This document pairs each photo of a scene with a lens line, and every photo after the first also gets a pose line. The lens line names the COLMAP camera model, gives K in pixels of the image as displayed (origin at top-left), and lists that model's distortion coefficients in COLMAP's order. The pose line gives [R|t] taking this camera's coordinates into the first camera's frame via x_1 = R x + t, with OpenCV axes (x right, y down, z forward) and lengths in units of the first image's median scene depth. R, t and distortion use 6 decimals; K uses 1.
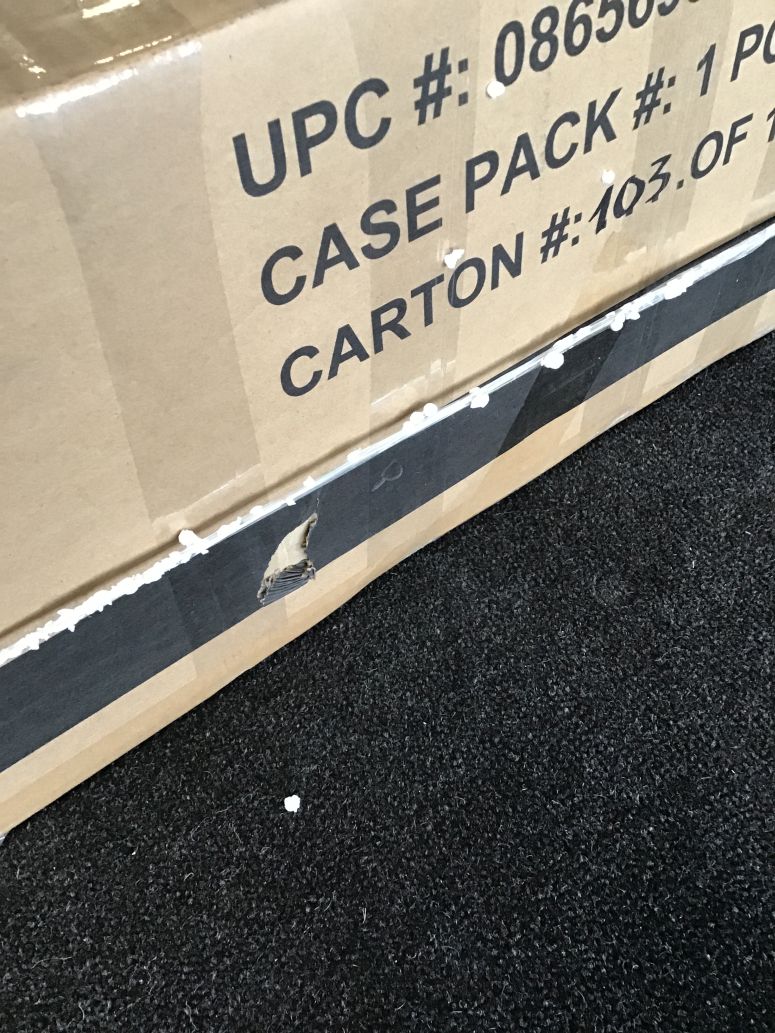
lens RADIAL K [[938.6, 0, 387.5], [0, 938.6, 516.5], [0, 0, 1]] dist [0.136107, -0.285012]
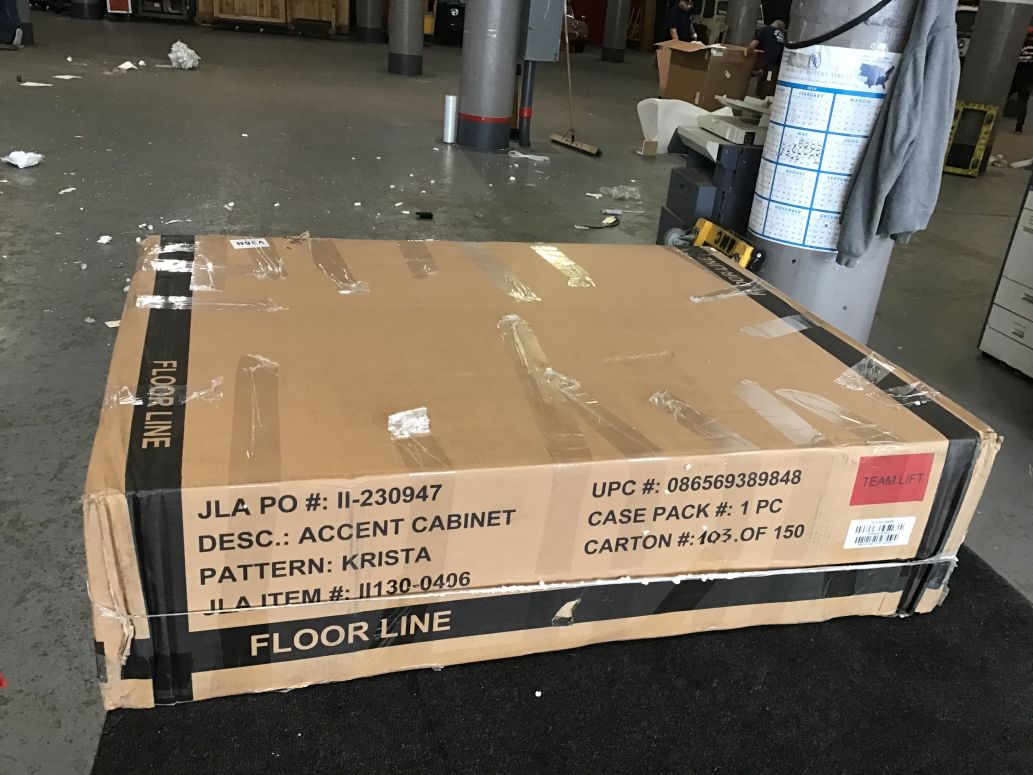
lens RADIAL K [[938.6, 0, 516.5], [0, 938.6, 387.5], [0, 0, 1]] dist [0.136107, -0.285012]
pose [[0.924098, 0.279502, -0.260617, 0.370436], [-0.365381, 0.846032, -0.388235, 0.750297], [0.111978, 0.453991, 0.883942, -2.214420]]
